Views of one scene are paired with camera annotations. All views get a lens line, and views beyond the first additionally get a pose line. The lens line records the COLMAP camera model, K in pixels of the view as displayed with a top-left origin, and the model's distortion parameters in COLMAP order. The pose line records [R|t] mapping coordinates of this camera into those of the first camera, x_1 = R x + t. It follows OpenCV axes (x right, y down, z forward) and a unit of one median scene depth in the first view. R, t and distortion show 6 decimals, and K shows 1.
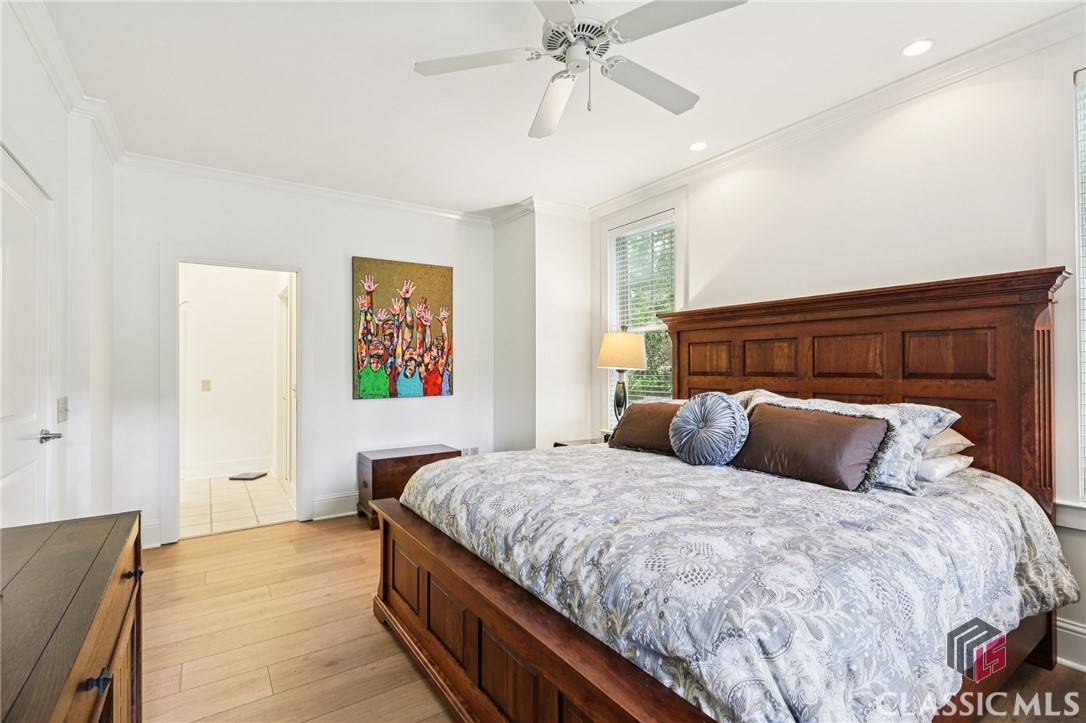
lens RADIAL K [[505.7, 0, 544.2], [0, 505.7, 362.1], [0, 0, 1]] dist [-0.002460, 0.004107]
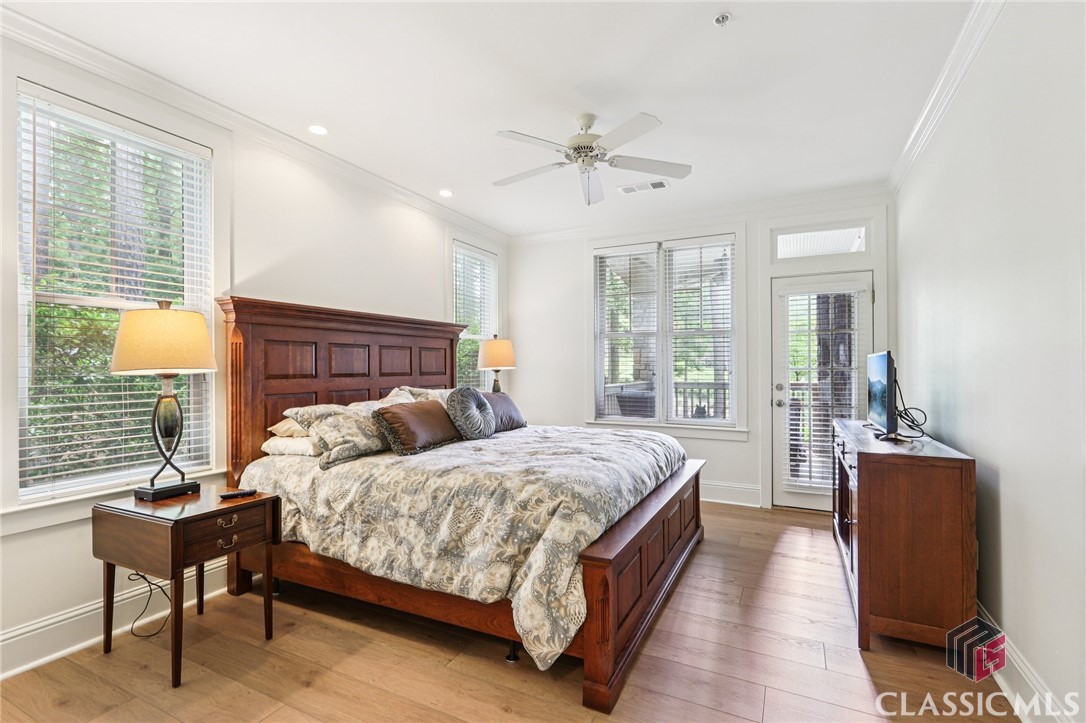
lens RADIAL K [[505.7, 0, 543.2], [0, 505.7, 365.7], [0, 0, 1]] dist [-0.002460, 0.004107]
pose [[-0.491681, 0.007337, 0.870744, -0.692256], [-0.000672, 0.999961, -0.008805, 0.011717], [-0.870775, -0.004915, -0.491657, 1.084080]]
